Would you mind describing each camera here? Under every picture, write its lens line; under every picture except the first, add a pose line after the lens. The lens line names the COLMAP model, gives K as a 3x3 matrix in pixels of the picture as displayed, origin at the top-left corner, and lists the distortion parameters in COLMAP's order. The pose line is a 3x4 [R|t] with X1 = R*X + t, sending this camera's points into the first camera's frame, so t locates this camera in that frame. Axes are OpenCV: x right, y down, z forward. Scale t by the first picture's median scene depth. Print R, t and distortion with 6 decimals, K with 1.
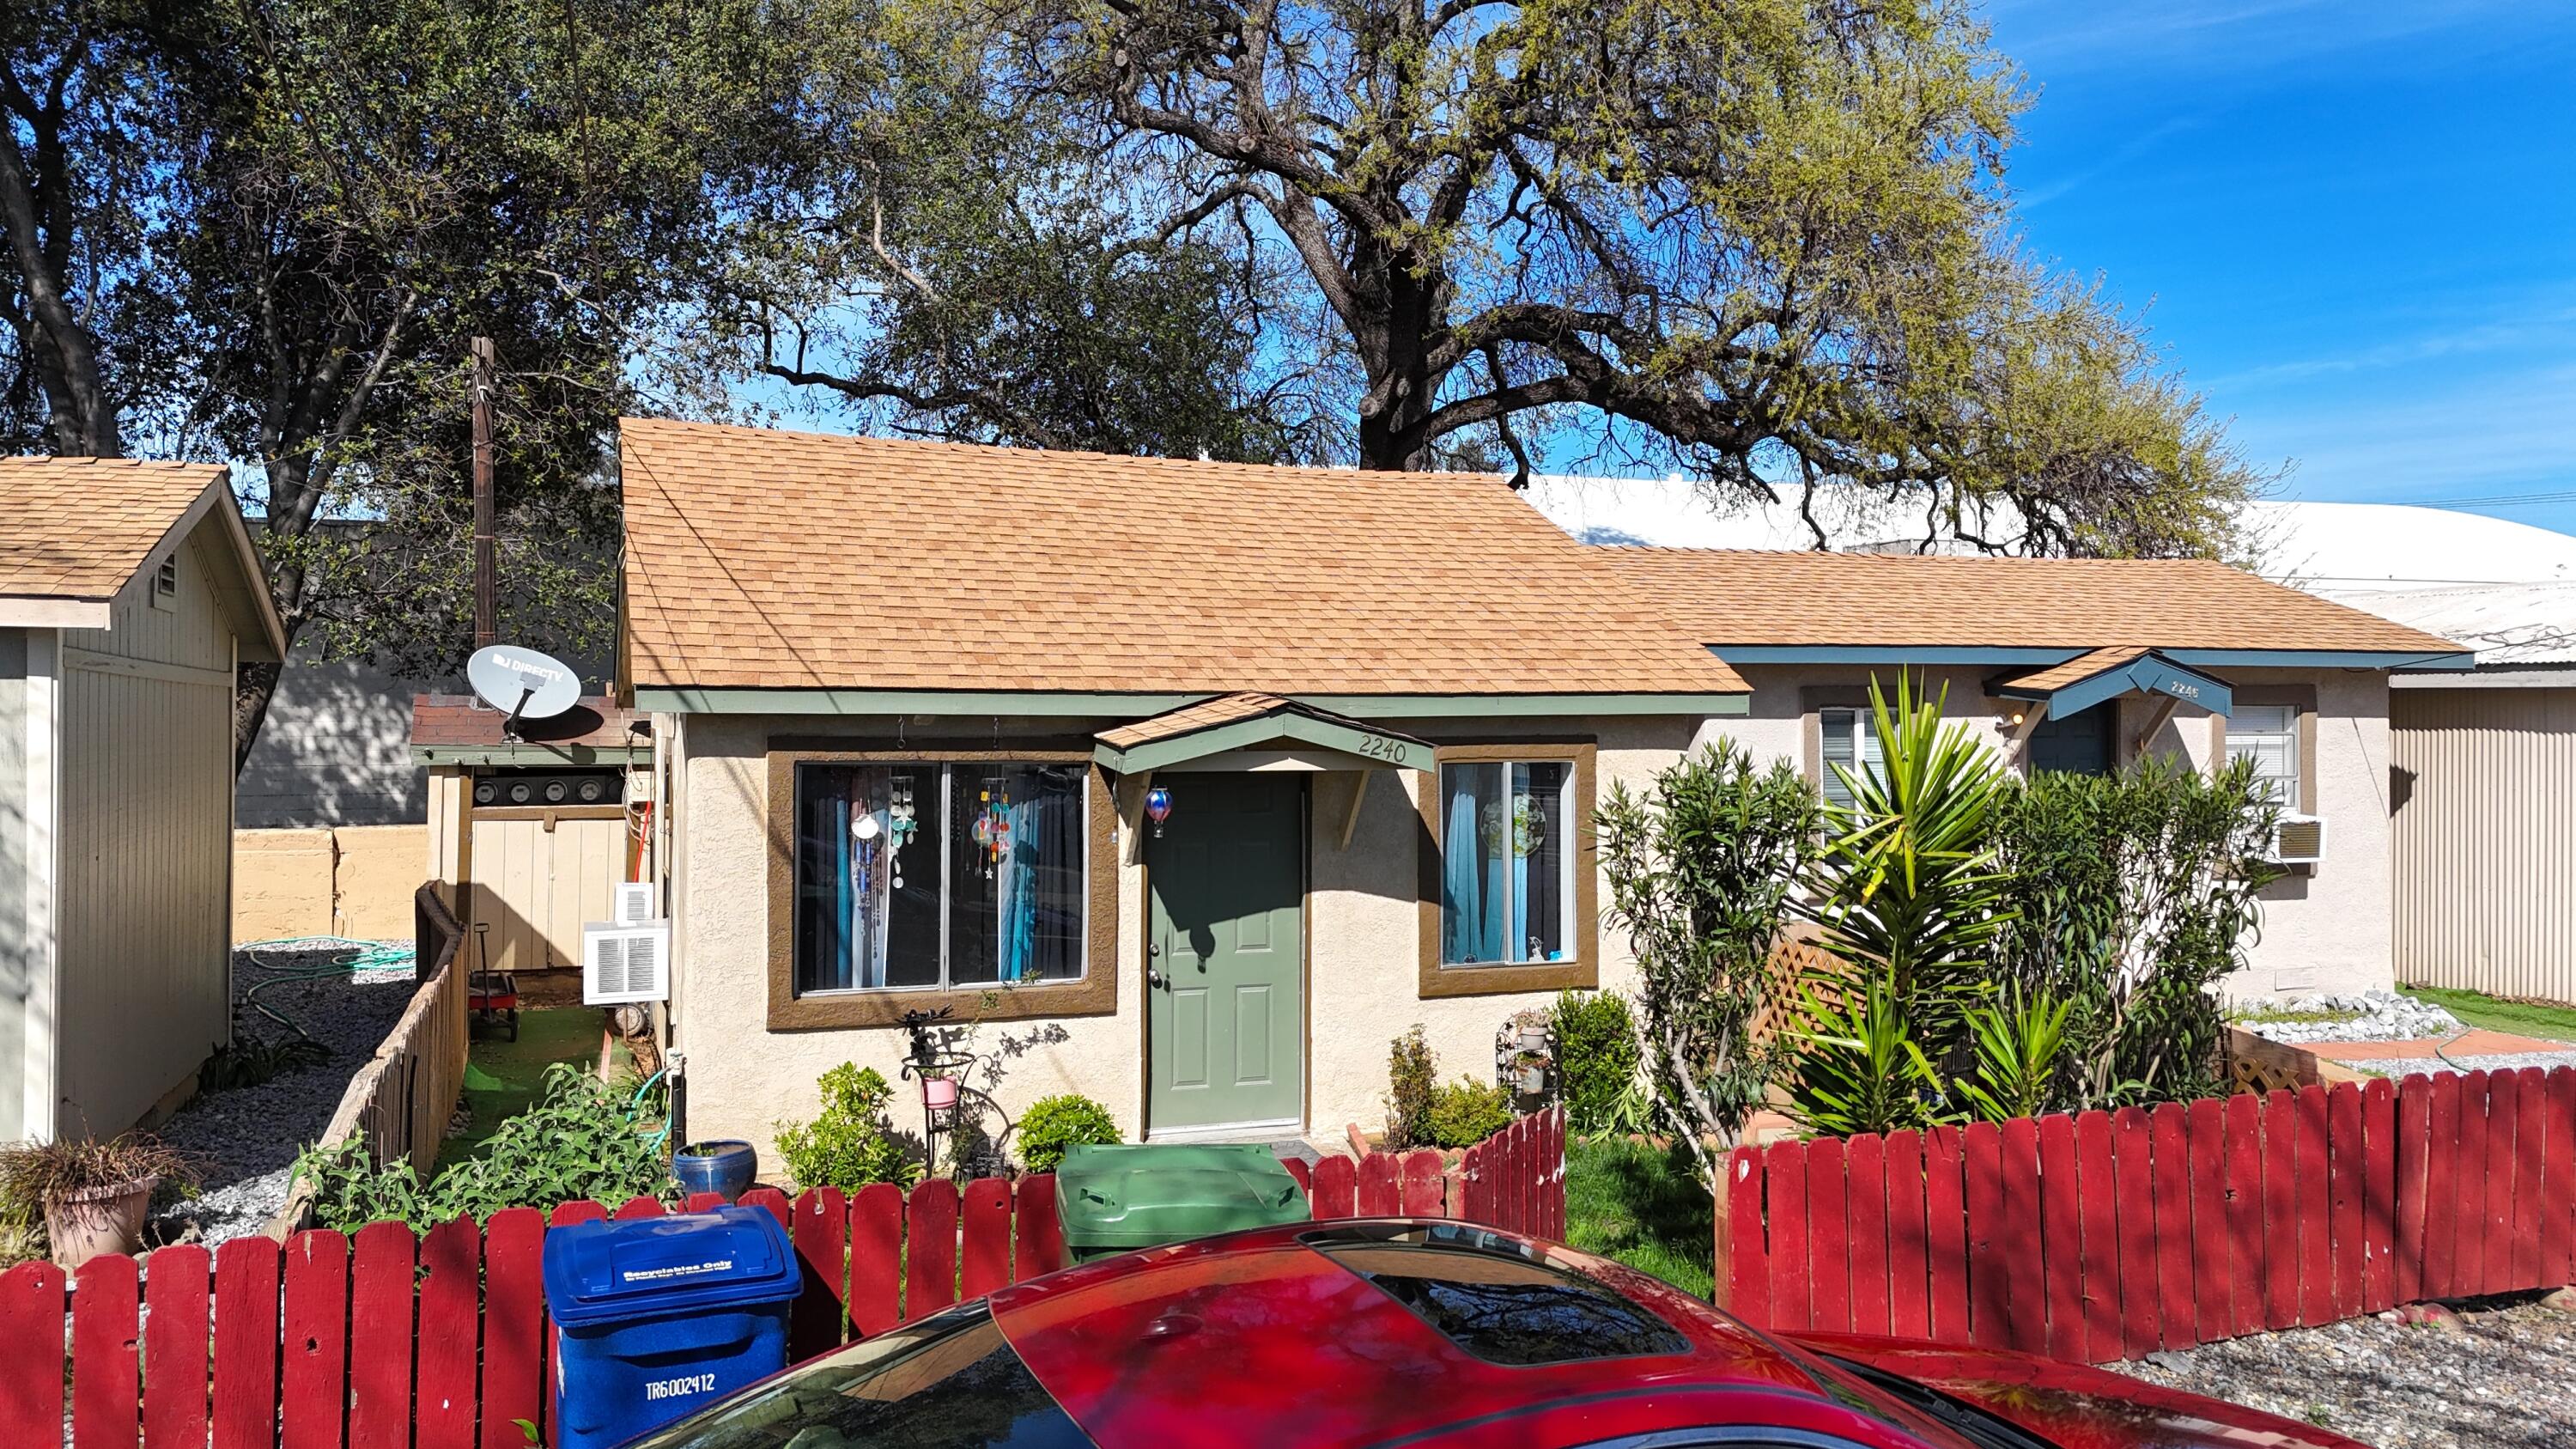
lens RADIAL K [[1878.8, 0, 1301.5], [0, 1878.8, 717.0], [0, 0, 1]] dist [0.058485, -0.050998]
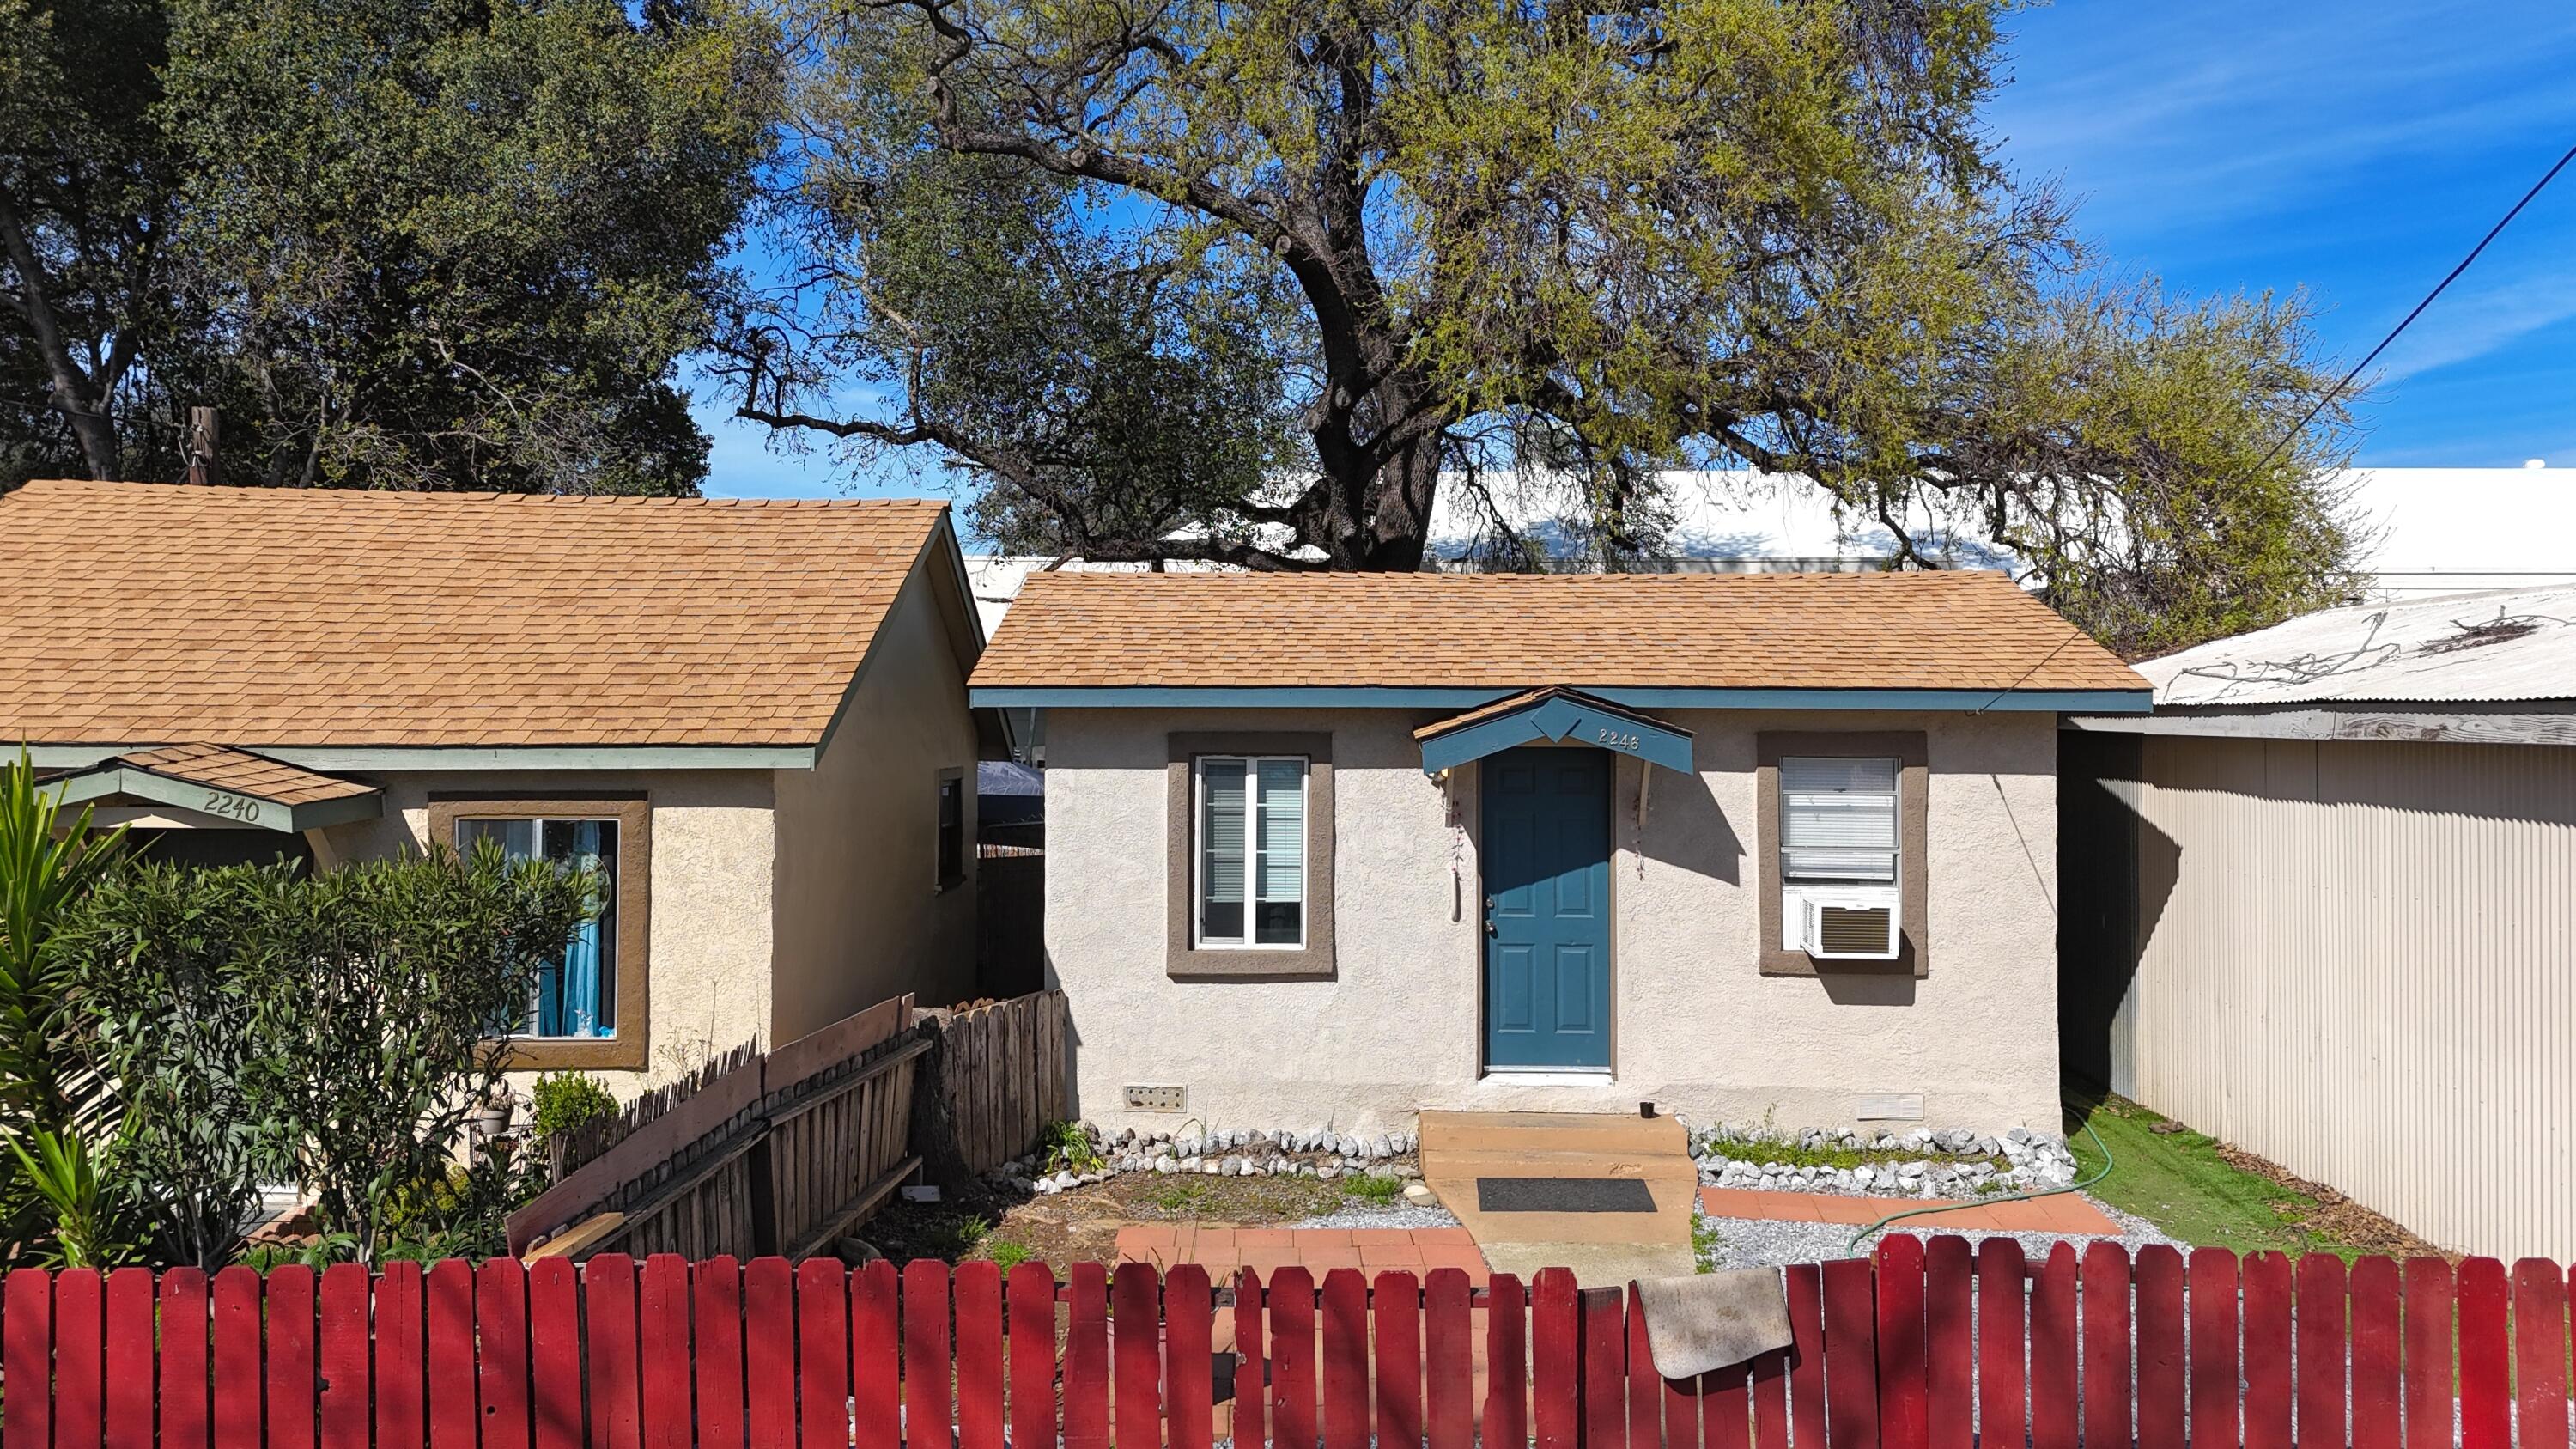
lens RADIAL K [[1878.8, 0, 1295.9], [0, 1878.8, 732.2], [0, 0, 1]] dist [0.058485, -0.050998]
pose [[0.938578, 0.006219, -0.345012, 0.904259], [-0.006316, 0.999980, 0.000842, -0.025333], [0.345010, 0.001389, 0.938598, 0.295373]]
